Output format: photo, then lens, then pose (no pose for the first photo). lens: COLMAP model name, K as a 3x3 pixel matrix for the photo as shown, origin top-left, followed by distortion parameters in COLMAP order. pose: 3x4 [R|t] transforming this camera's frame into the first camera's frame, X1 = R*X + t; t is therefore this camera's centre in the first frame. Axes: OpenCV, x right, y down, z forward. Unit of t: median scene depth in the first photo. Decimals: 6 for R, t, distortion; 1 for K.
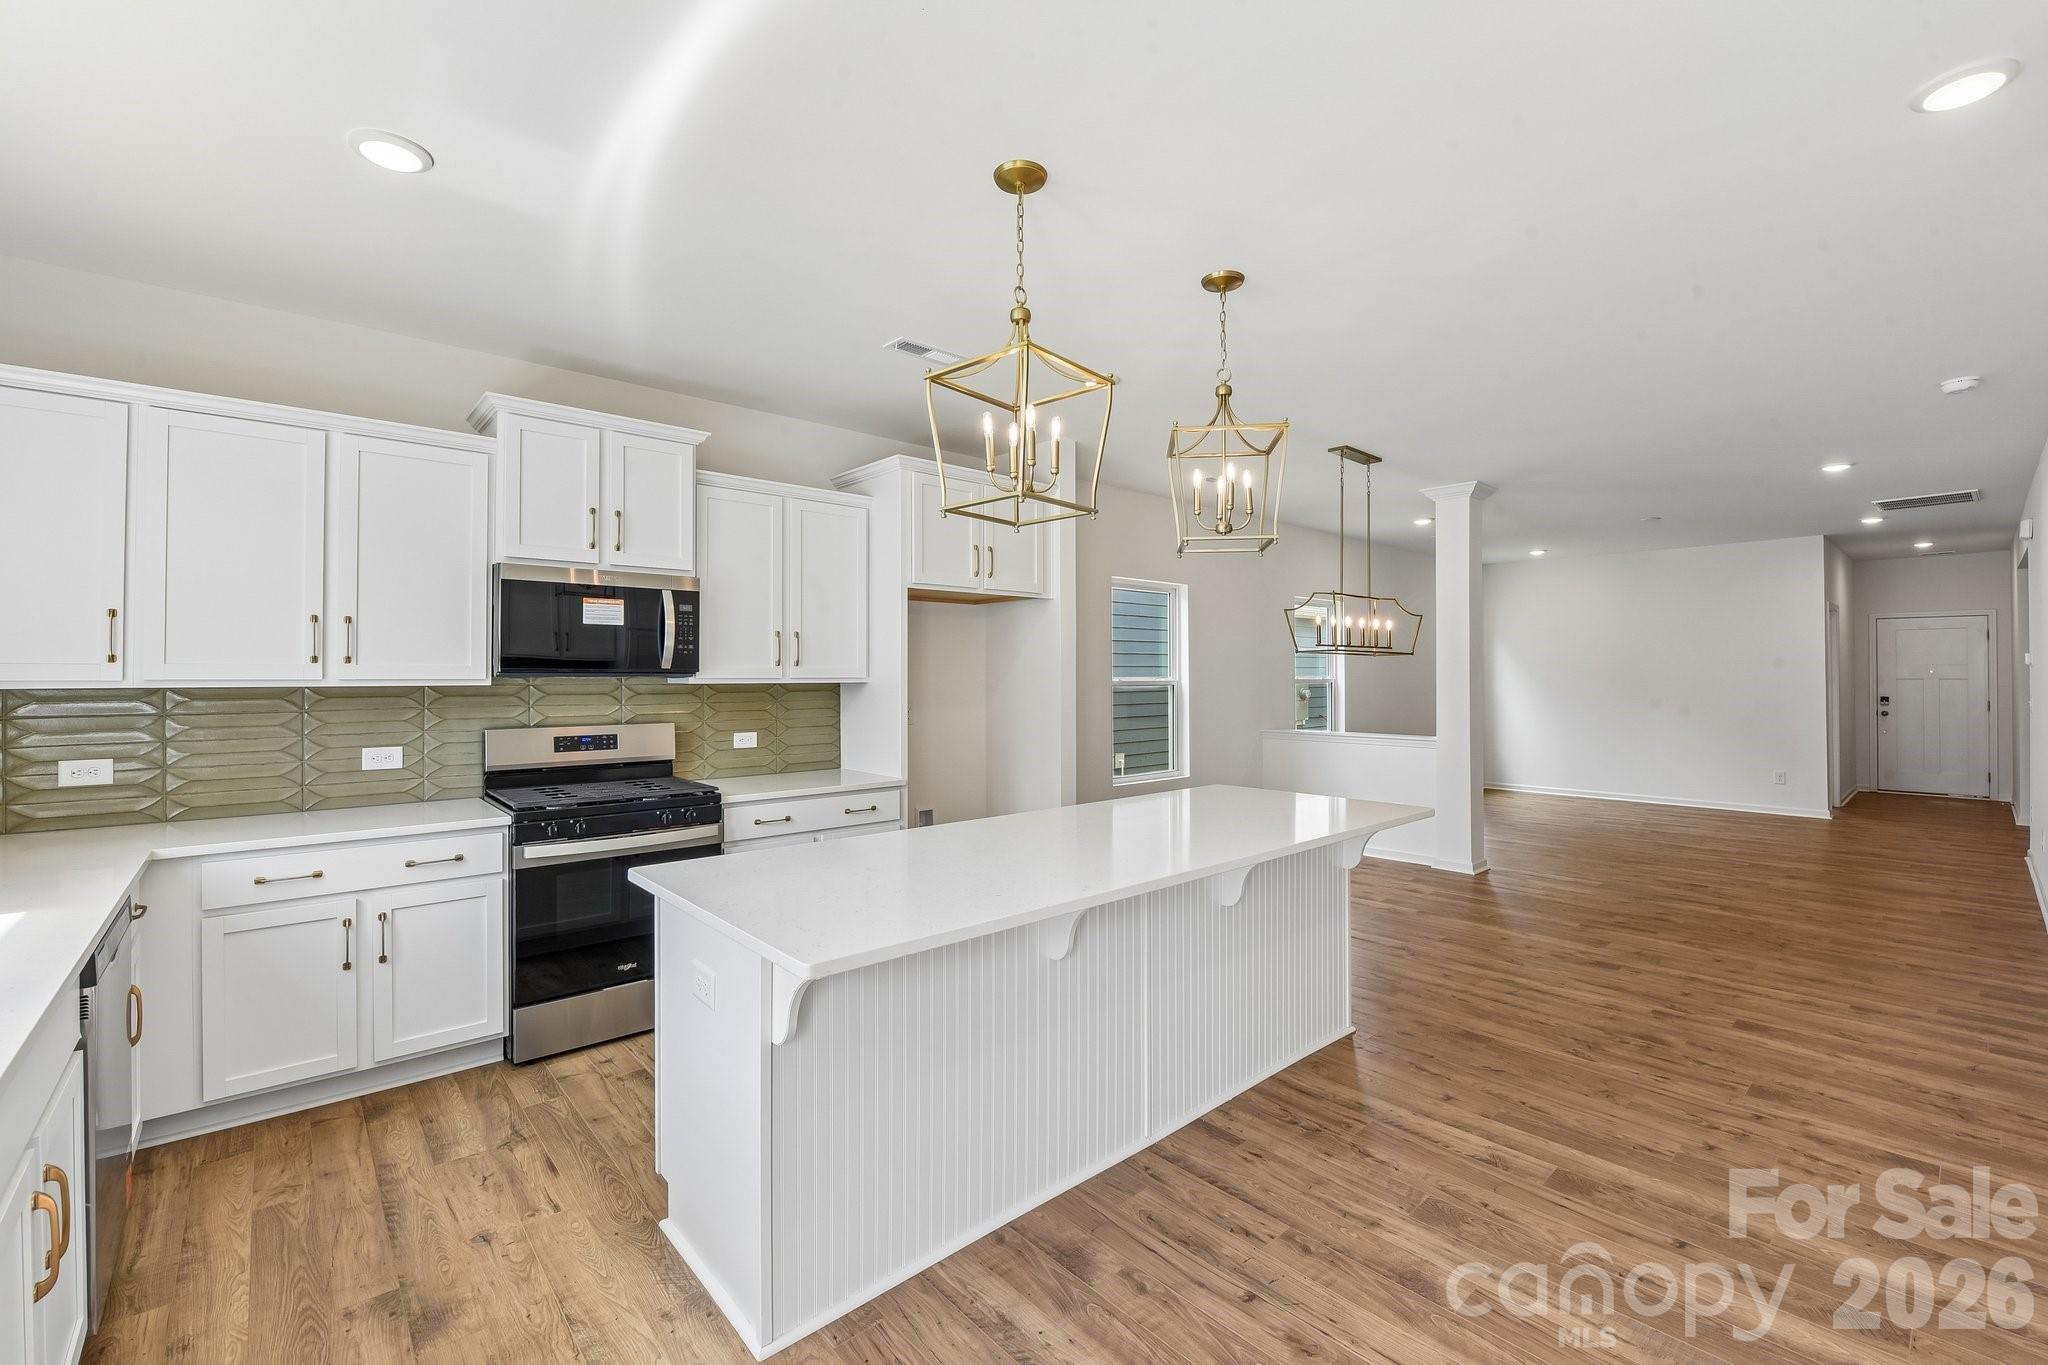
lens RADIAL K [[883.9, 0, 1016.9], [0, 883.9, 687.1], [0, 0, 1]] dist [0.007380, -0.001716]
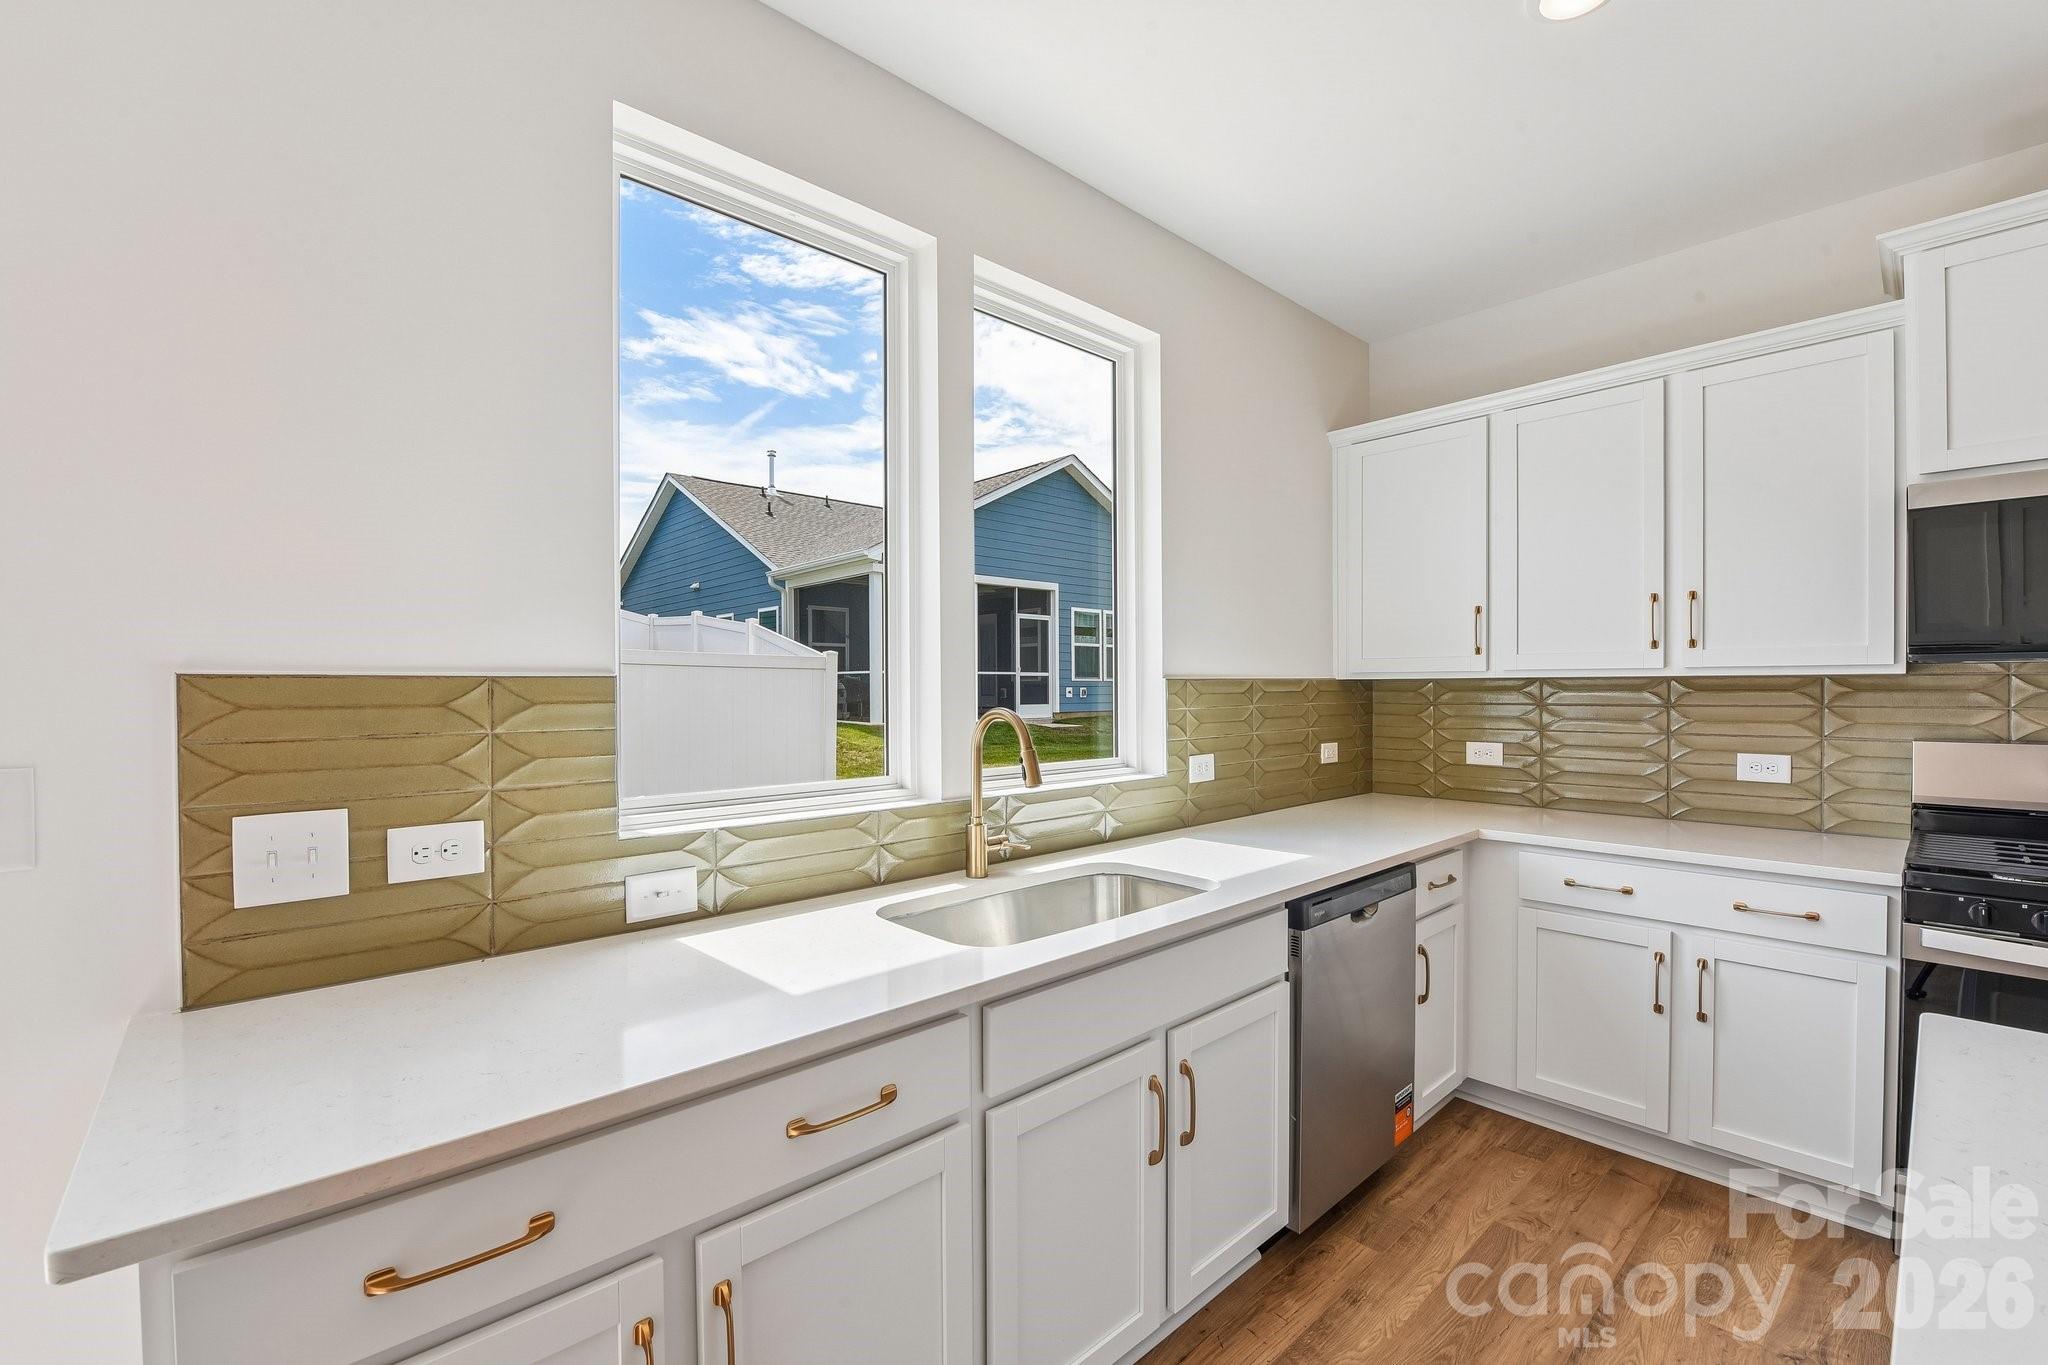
lens RADIAL K [[883.9, 0, 1023.3], [0, 883.9, 696.7], [0, 0, 1]] dist [0.007380, -0.001716]
pose [[0.043164, 0.018509, -0.998897, 0.051452], [-0.003839, 0.999824, 0.018360, 0.005909], [0.999061, 0.003042, 0.043228, 0.349259]]
